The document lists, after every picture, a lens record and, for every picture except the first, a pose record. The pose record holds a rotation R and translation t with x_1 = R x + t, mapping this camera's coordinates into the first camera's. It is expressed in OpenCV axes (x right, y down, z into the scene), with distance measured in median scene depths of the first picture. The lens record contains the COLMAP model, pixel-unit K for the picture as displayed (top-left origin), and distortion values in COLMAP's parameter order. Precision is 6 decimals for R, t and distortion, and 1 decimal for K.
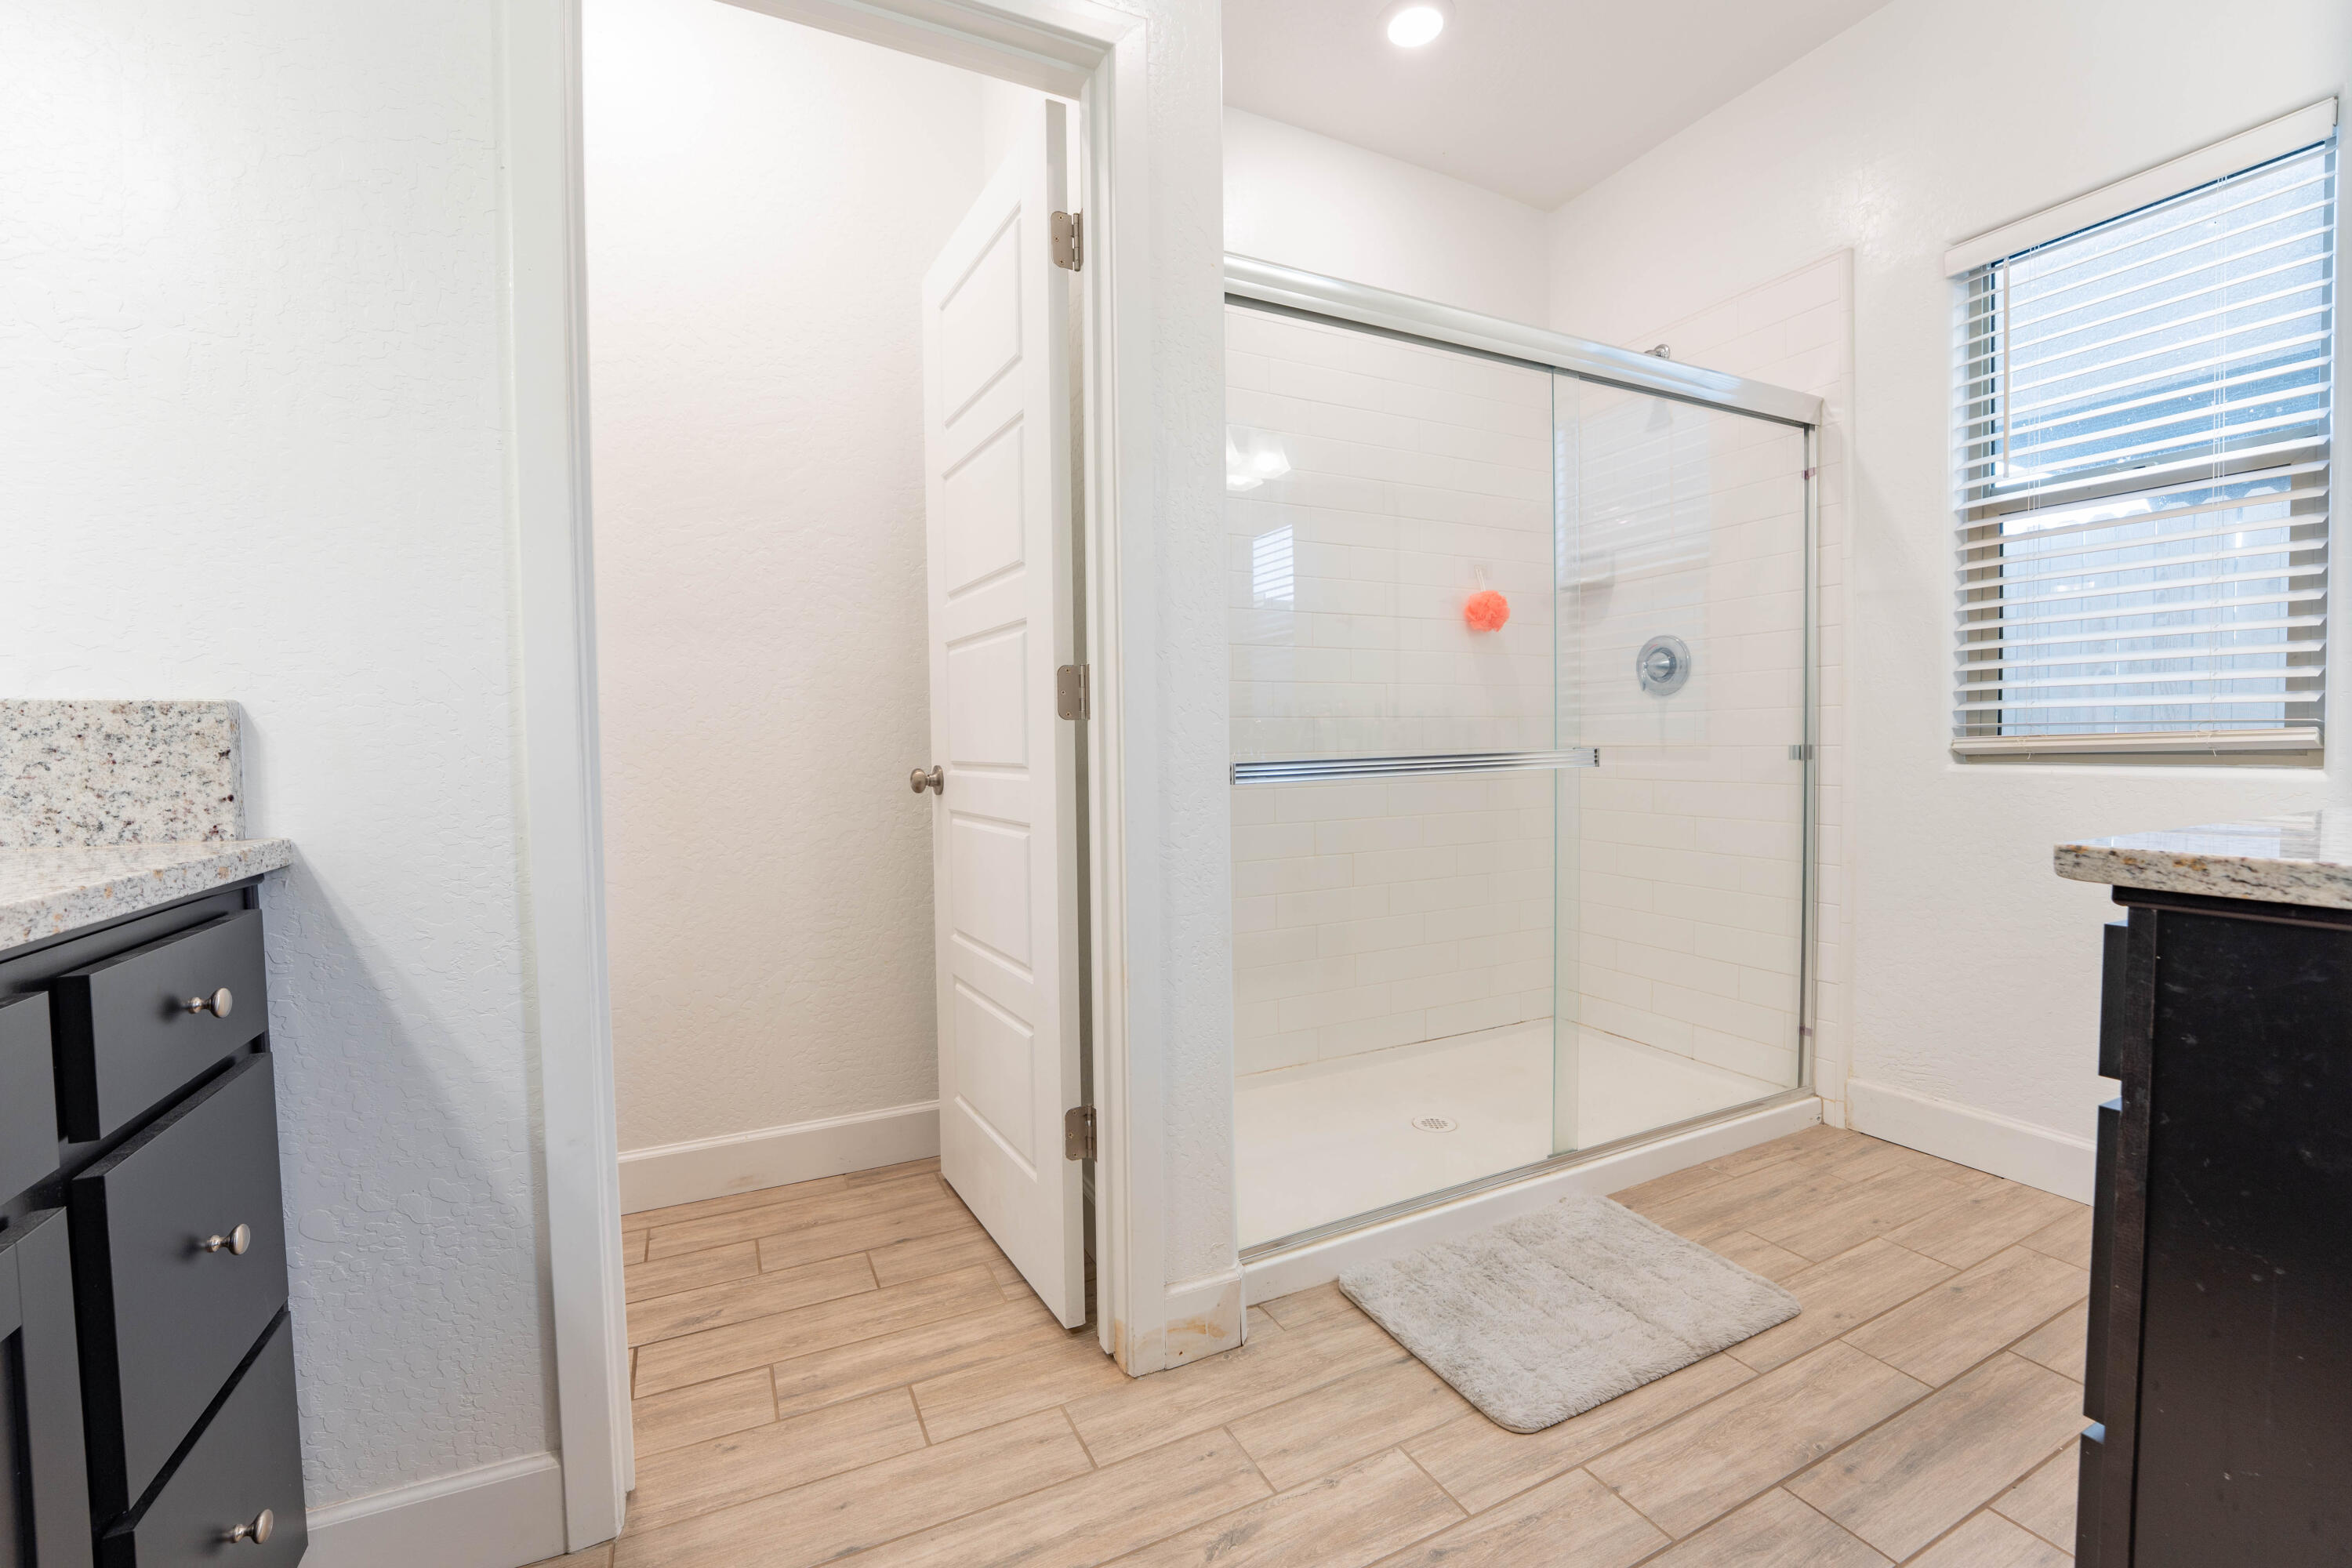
lens RADIAL K [[959.7, 0, 1156.4], [0, 959.7, 781.0], [0, 0, 1]] dist [-0.022096, -0.000294]
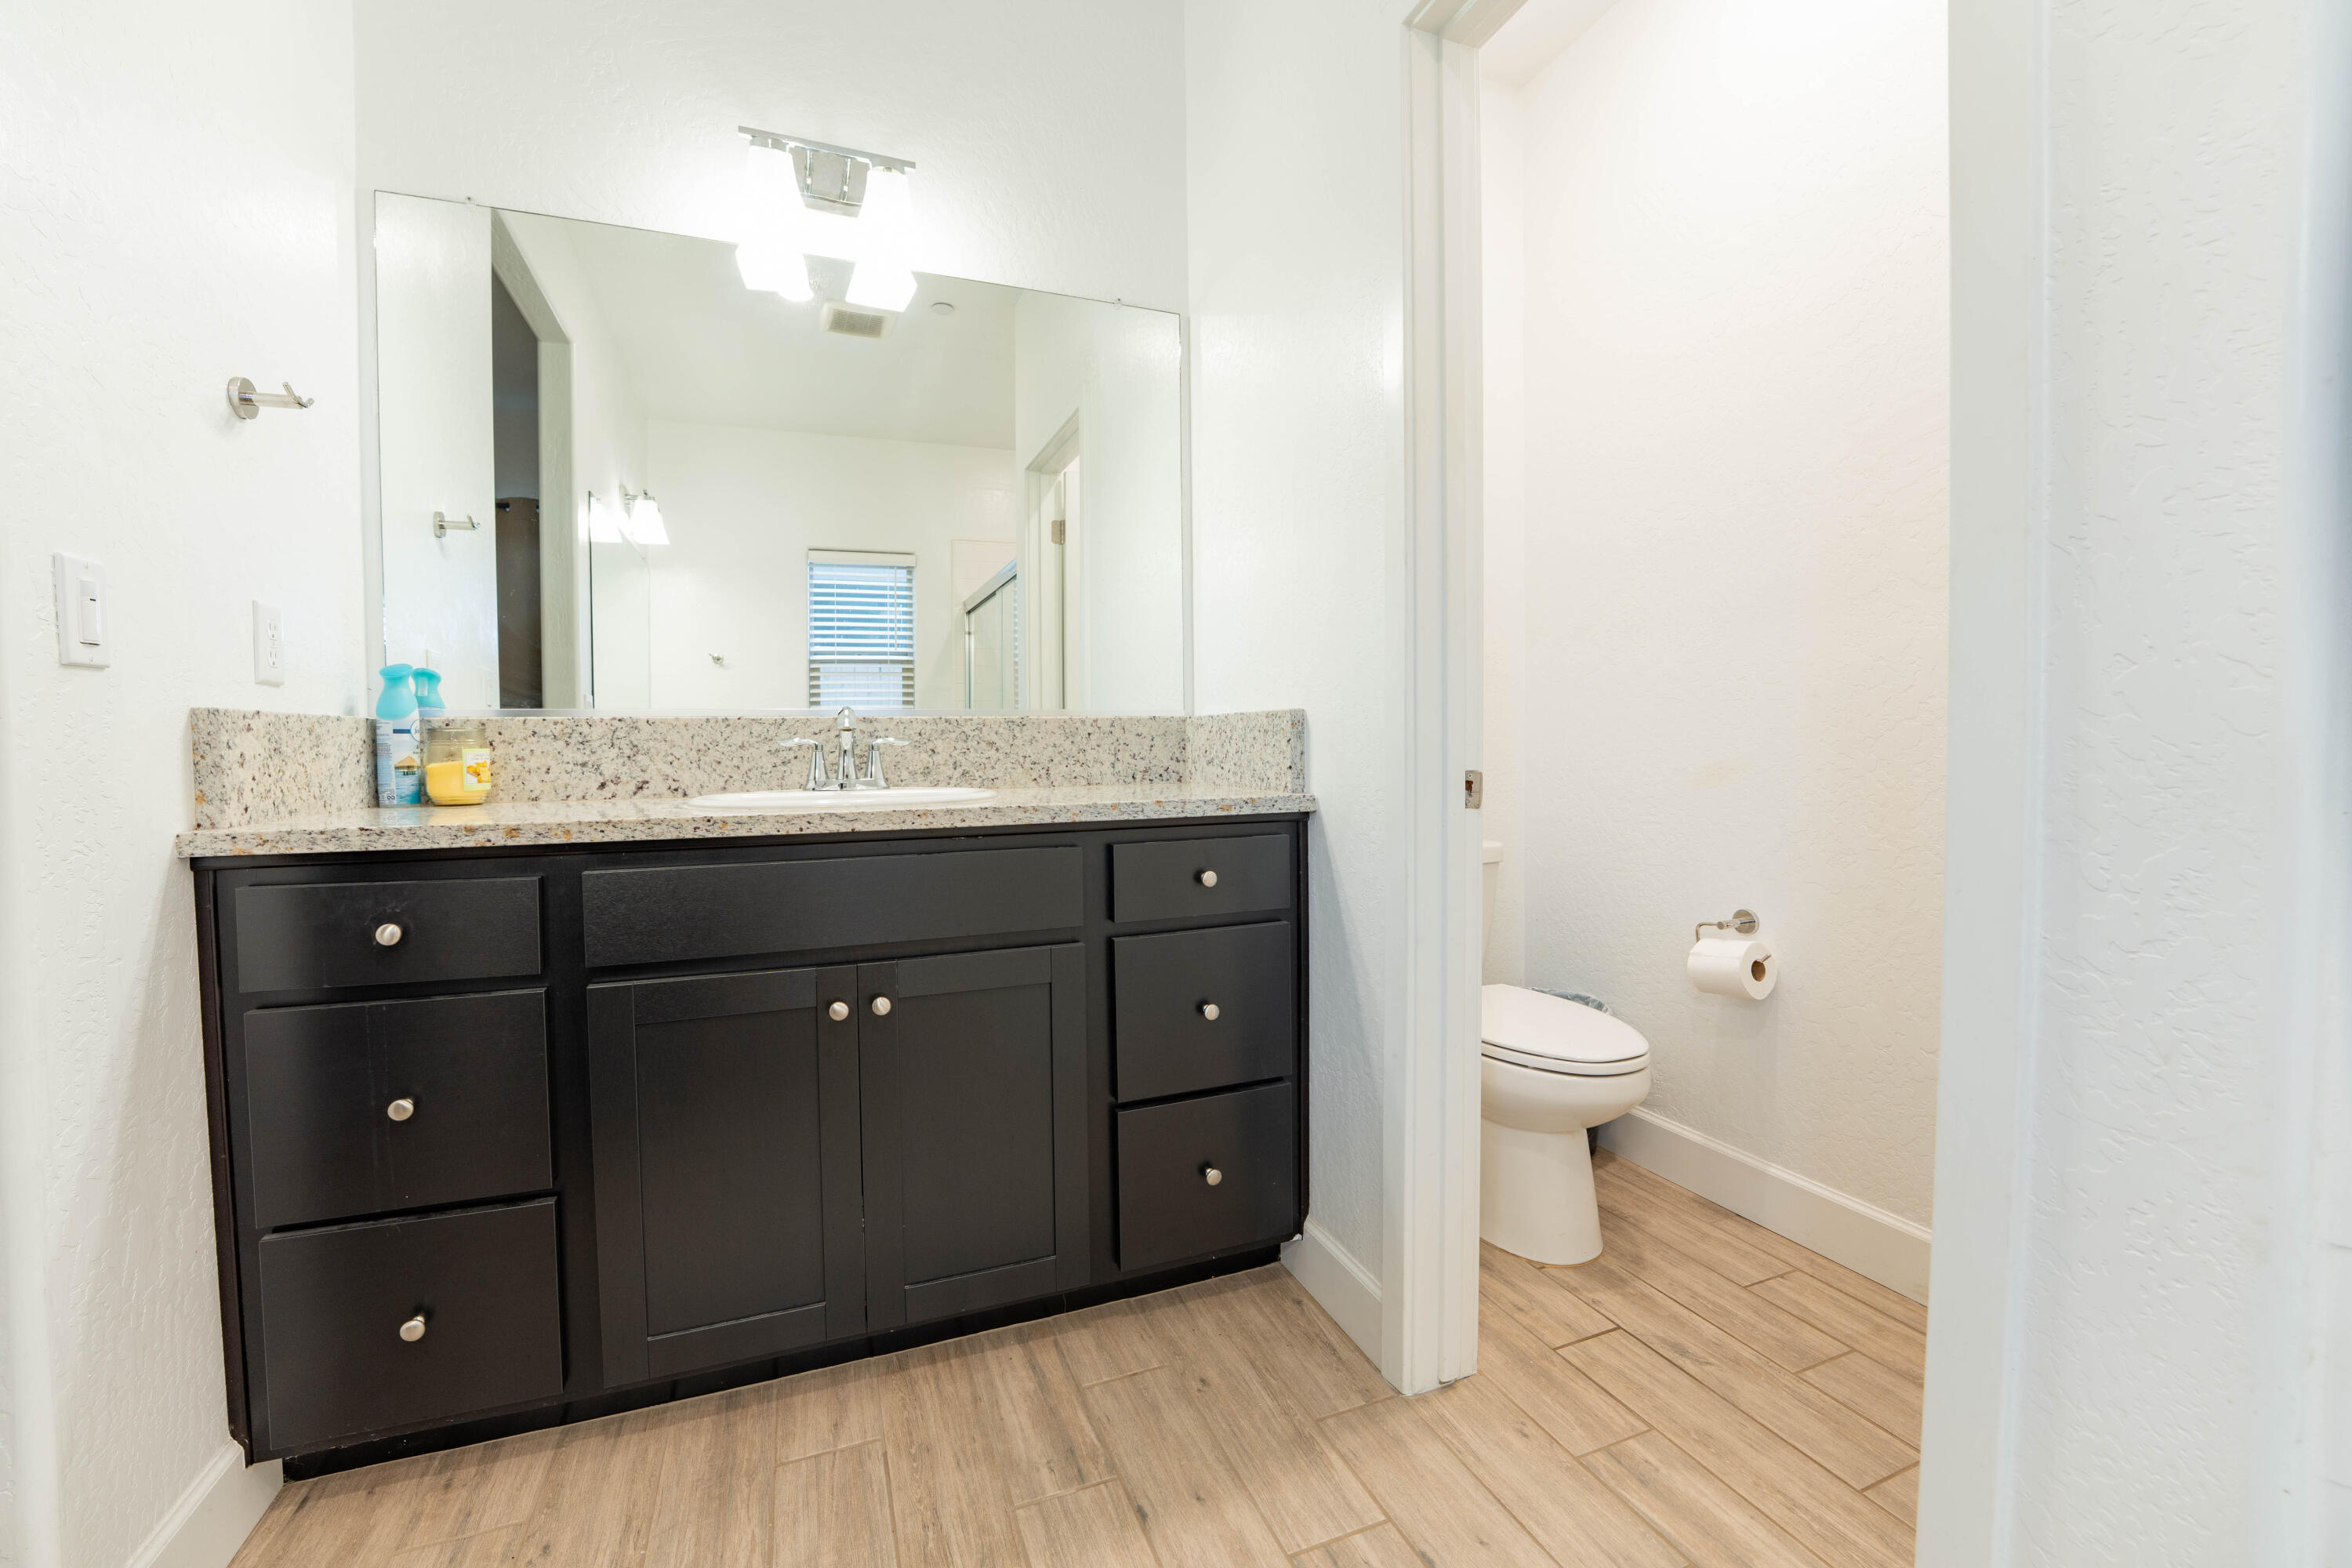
lens RADIAL K [[965.1, 0, 1201.5], [0, 965.1, 780.5], [0, 0, 1]] dist [-0.028999, 0.000288]
pose [[-0.056751, 0.051324, -0.997068, 0.492922], [-0.030045, 0.998138, 0.053089, -0.030090], [0.997936, 0.032969, -0.055104, 0.625376]]
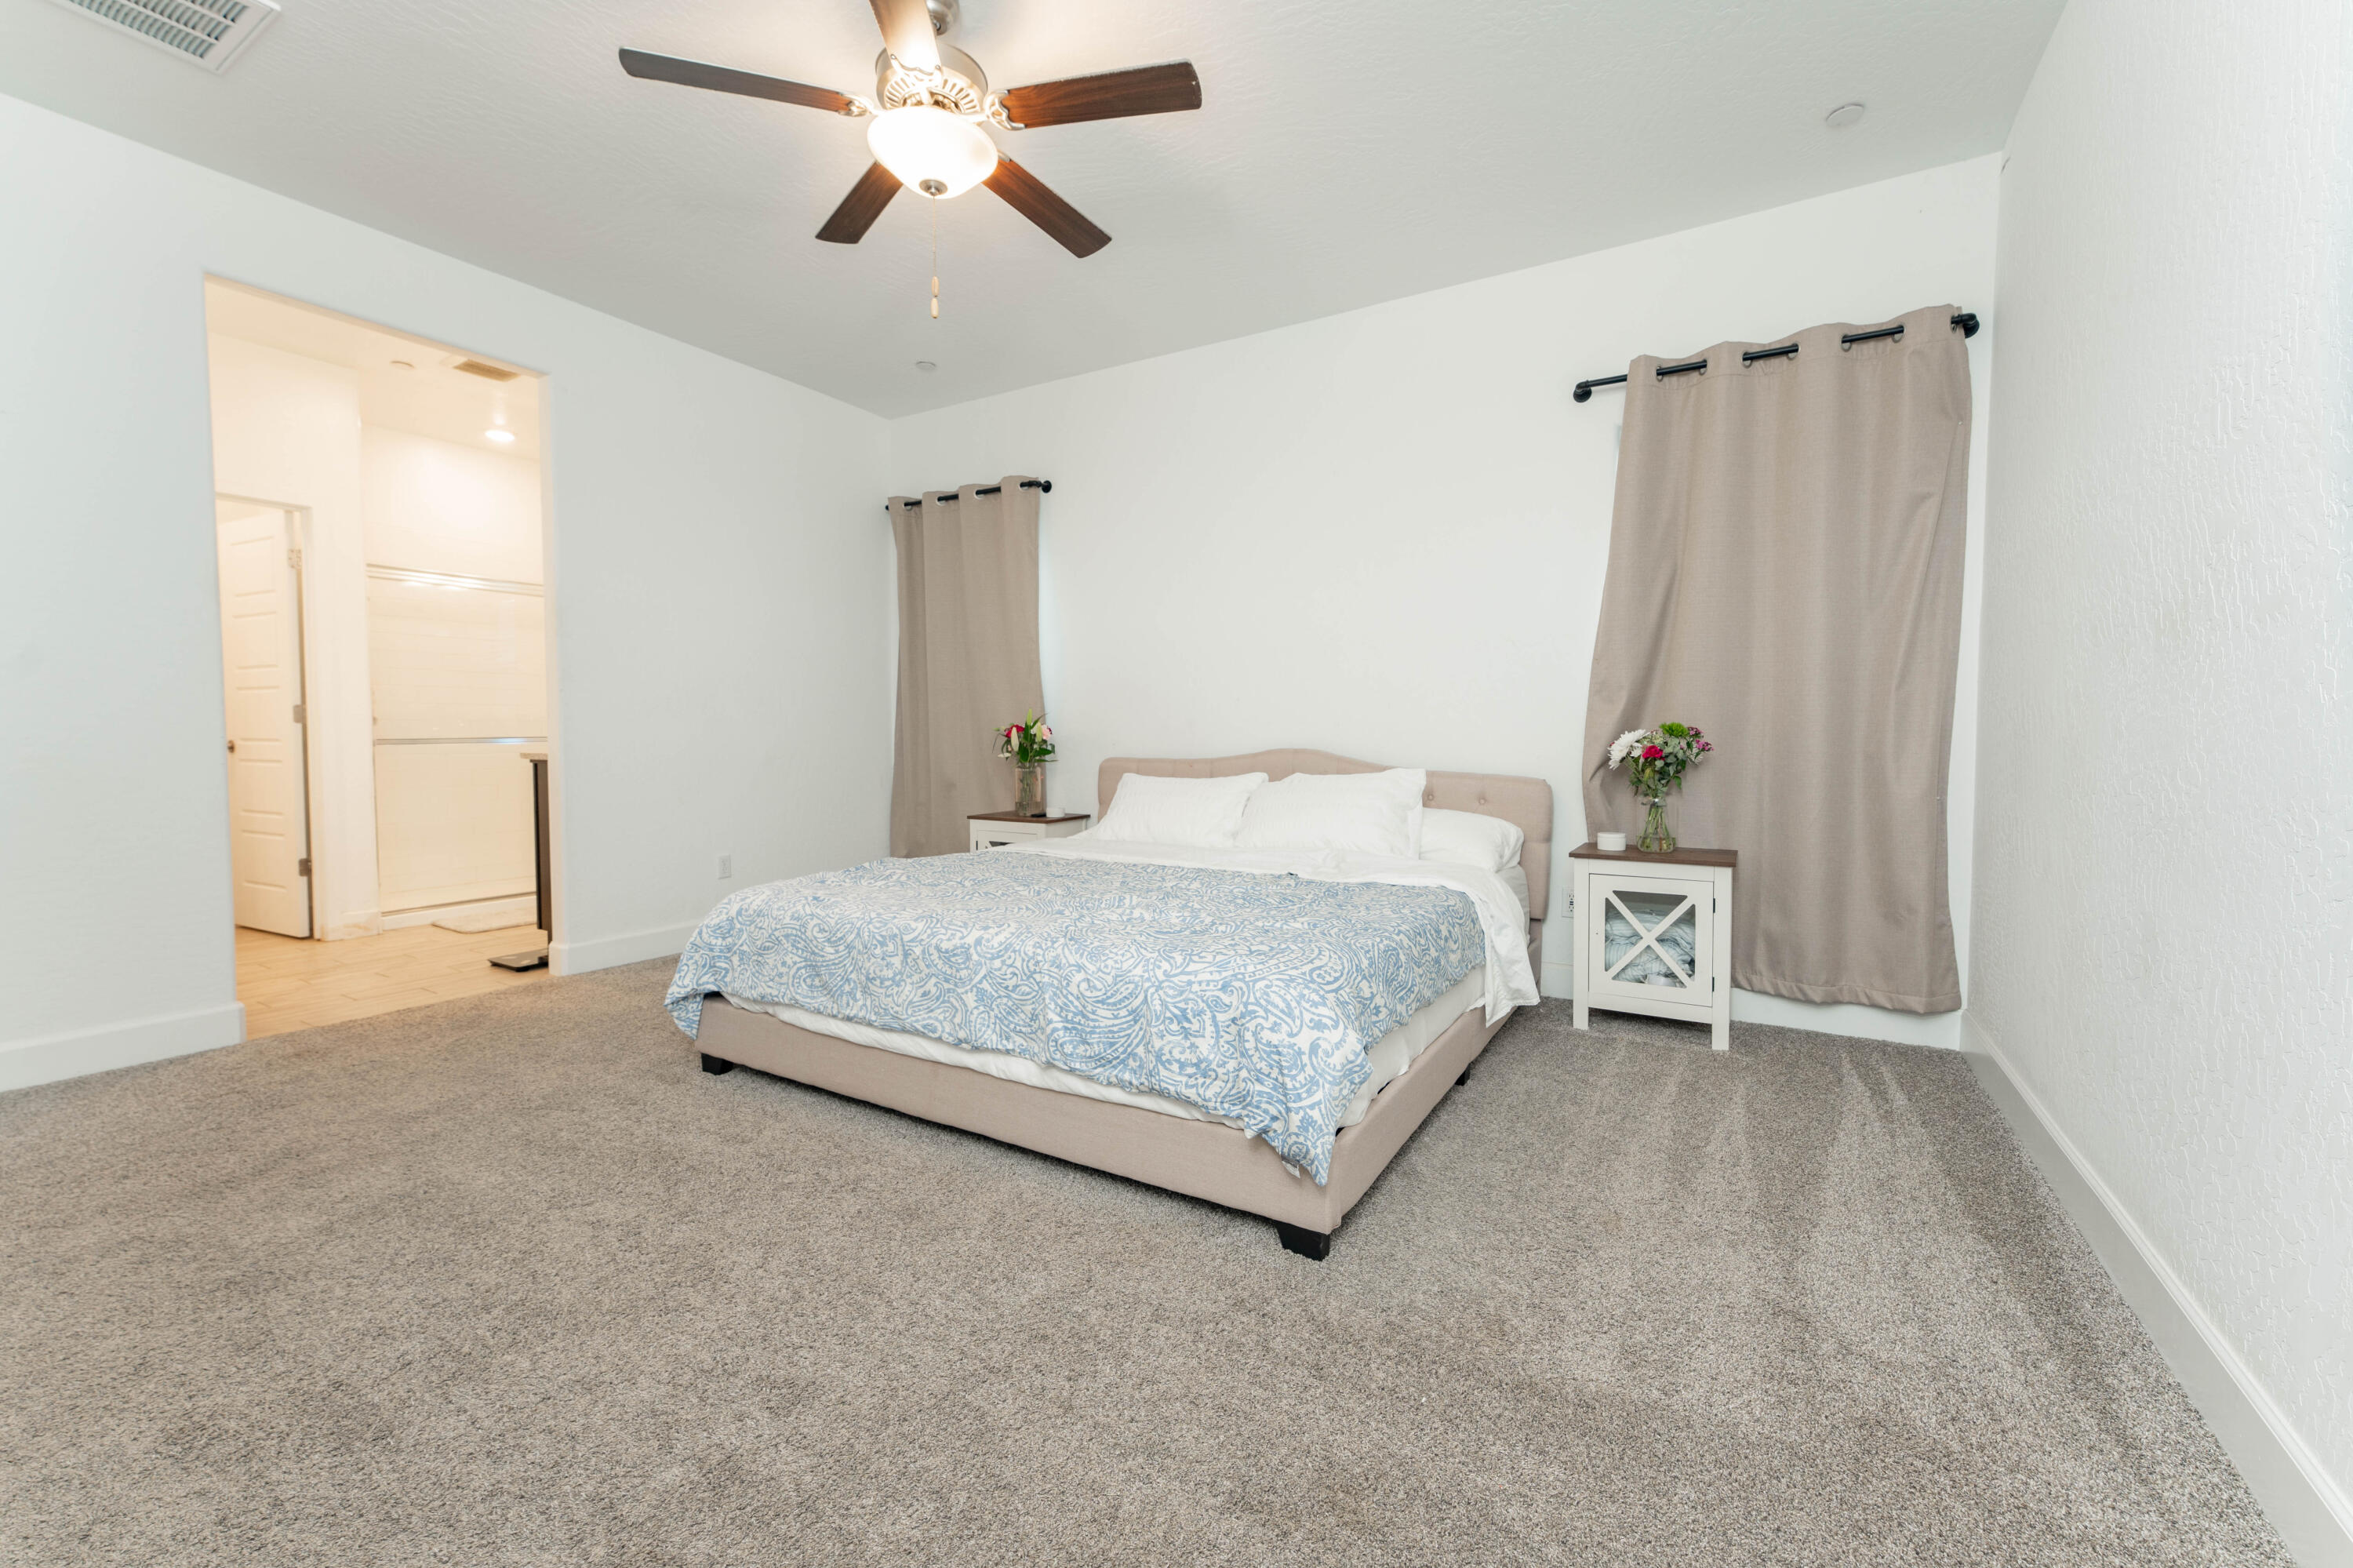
lens RADIAL K [[941.0, 0, 1169.0], [0, 941.0, 781.3], [0, 0, 1]] dist [-0.000453, 0.000093]
pose [[0.832922, -0.011654, 0.553268, 0.557813], [0.008142, 0.999928, 0.008805, 0.112254], [-0.553331, -0.002829, 0.832957, -2.990823]]
